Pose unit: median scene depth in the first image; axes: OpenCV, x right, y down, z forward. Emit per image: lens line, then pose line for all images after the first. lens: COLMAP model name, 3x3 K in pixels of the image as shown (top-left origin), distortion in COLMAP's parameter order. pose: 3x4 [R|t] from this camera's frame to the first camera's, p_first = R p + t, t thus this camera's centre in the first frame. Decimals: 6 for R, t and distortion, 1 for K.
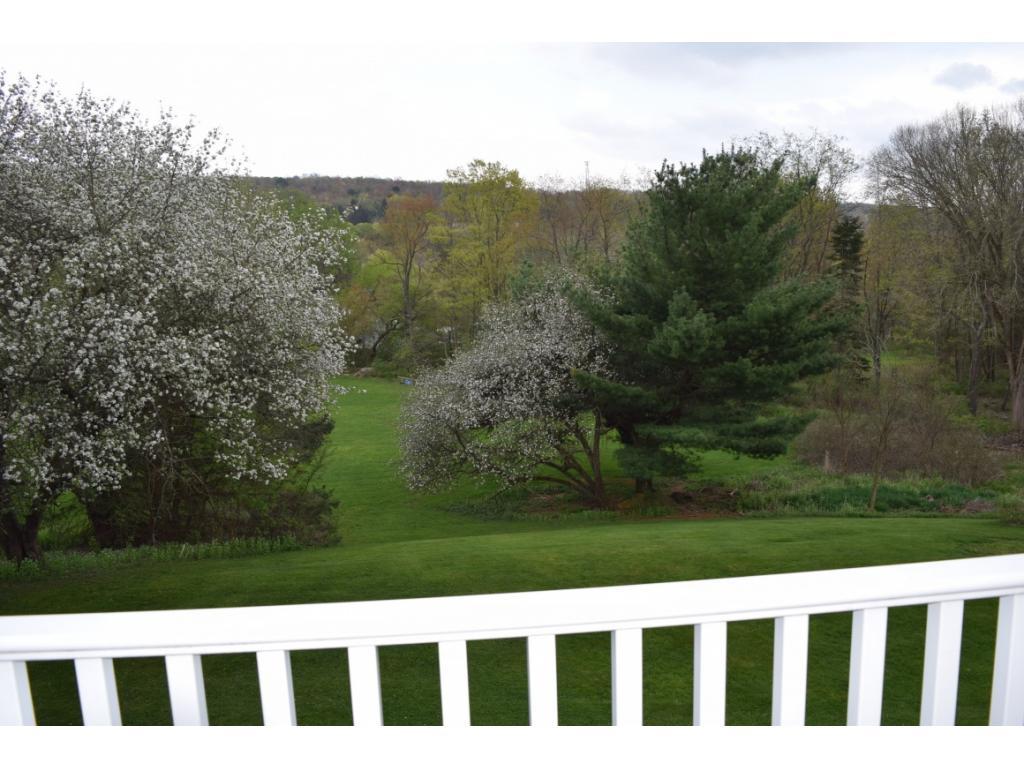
lens RADIAL K [[816.3, 0, 514.6], [0, 816.3, 388.0], [0, 0, 1]] dist [-0.044397, 0.016101]
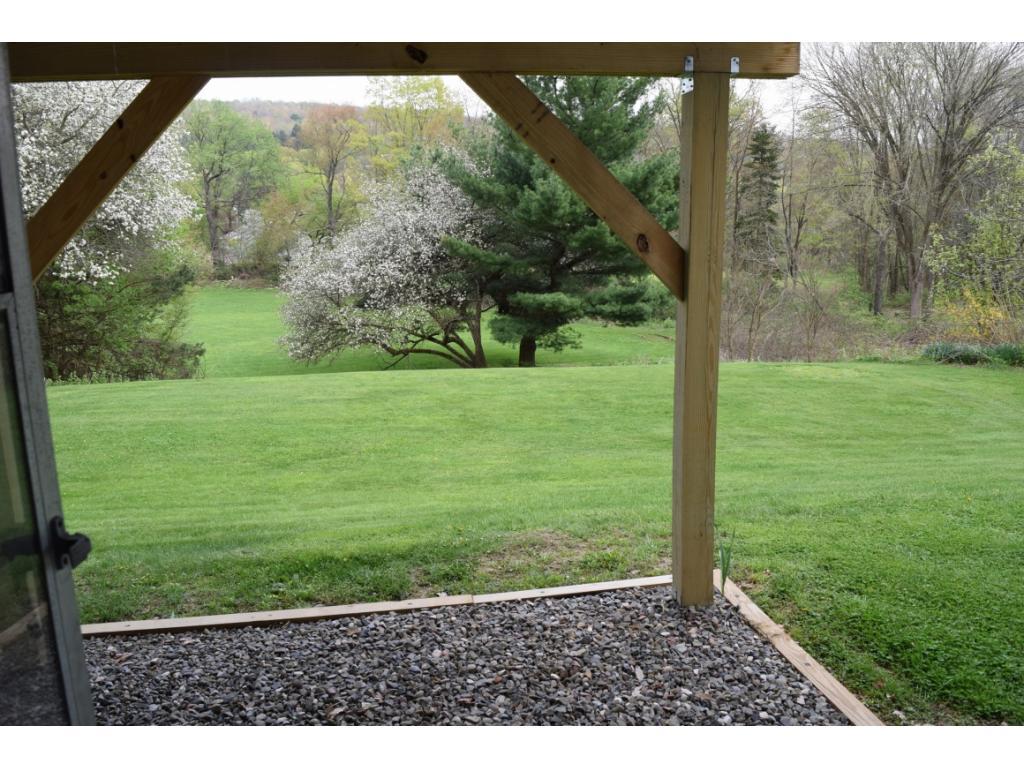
lens RADIAL K [[852.8, 0, 514.4], [0, 852.8, 380.5], [0, 0, 1]] dist [-0.035901, 0.001663]
pose [[0.999187, 0.004802, 0.040031, 0.103724], [-0.006753, 0.998788, 0.048760, 0.092632], [-0.039748, -0.048991, 0.998008, -0.074697]]
